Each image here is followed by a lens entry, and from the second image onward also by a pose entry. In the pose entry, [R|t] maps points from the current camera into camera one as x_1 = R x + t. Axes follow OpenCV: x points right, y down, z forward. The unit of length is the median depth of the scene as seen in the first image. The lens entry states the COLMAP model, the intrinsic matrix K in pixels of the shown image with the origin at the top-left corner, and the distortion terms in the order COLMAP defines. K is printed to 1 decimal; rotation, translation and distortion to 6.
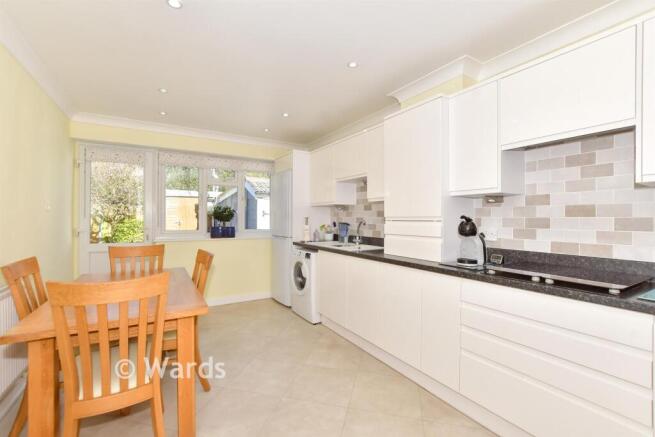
lens RADIAL K [[286.6, 0, 324.6], [0, 286.6, 218.9], [0, 0, 1]] dist [0.000346, 0.000022]
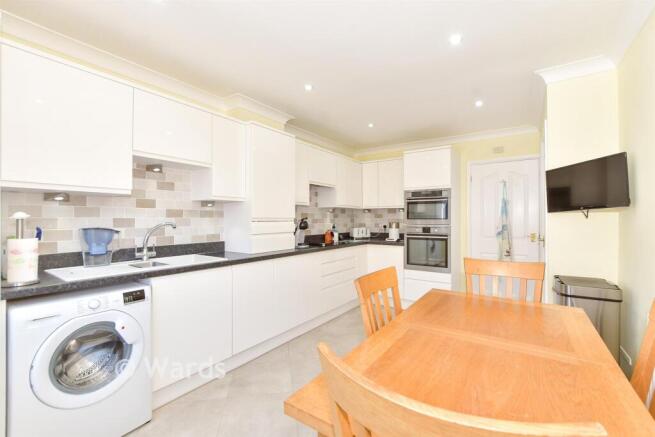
lens RADIAL K [[286.6, 0, 324.6], [0, 286.6, 217.5], [0, 0, 1]] dist [0.000346, 0.000022]
pose [[-0.409012, 0.005451, 0.912513, -0.645162], [0.004965, 0.999981, -0.003748, -0.002331], [-0.912515, 0.002997, -0.409031, 0.917331]]
